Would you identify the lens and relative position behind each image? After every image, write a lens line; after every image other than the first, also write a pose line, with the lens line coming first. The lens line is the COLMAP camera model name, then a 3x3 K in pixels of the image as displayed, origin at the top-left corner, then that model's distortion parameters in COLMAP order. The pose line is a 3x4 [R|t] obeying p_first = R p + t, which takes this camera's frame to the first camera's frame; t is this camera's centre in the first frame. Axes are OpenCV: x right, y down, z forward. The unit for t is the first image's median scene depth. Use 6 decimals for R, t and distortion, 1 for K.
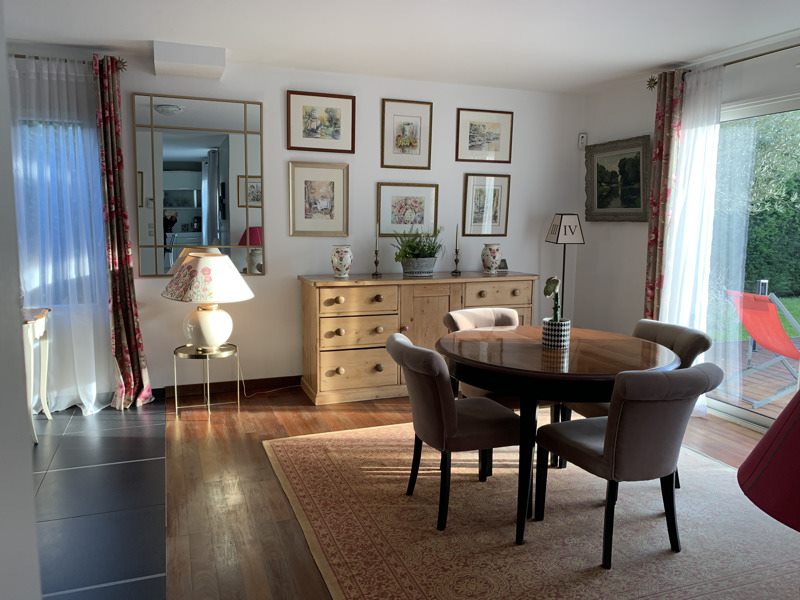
lens RADIAL K [[609.3, 0, 400.2], [0, 609.3, 297.1], [0, 0, 1]] dist [-0.008518, -0.003065]
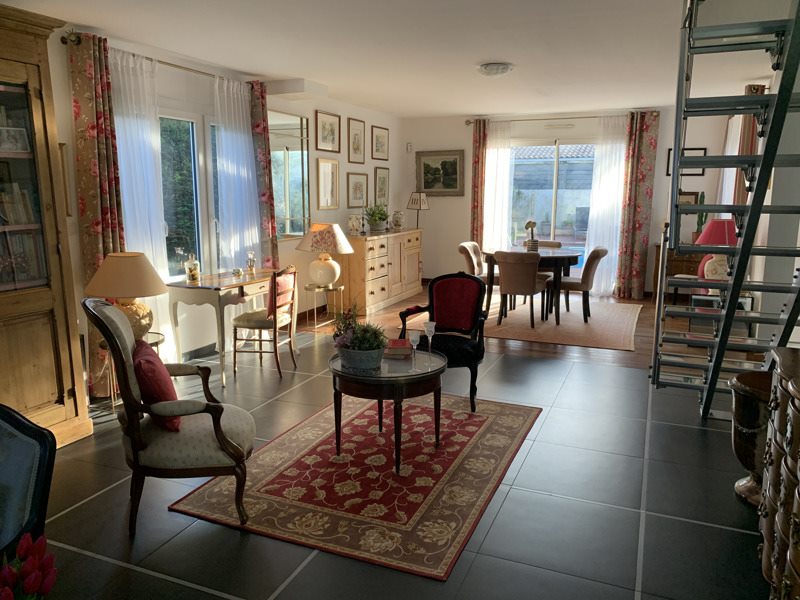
lens RADIAL K [[609.3, 0, 400.3], [0, 609.3, 302.9], [0, 0, 1]] dist [-0.008518, -0.003065]
pose [[0.701822, -0.133411, 0.699748, -1.078778], [0.100721, 0.991022, 0.087924, 0.015939], [-0.705195, 0.008772, 0.708959, -0.182221]]
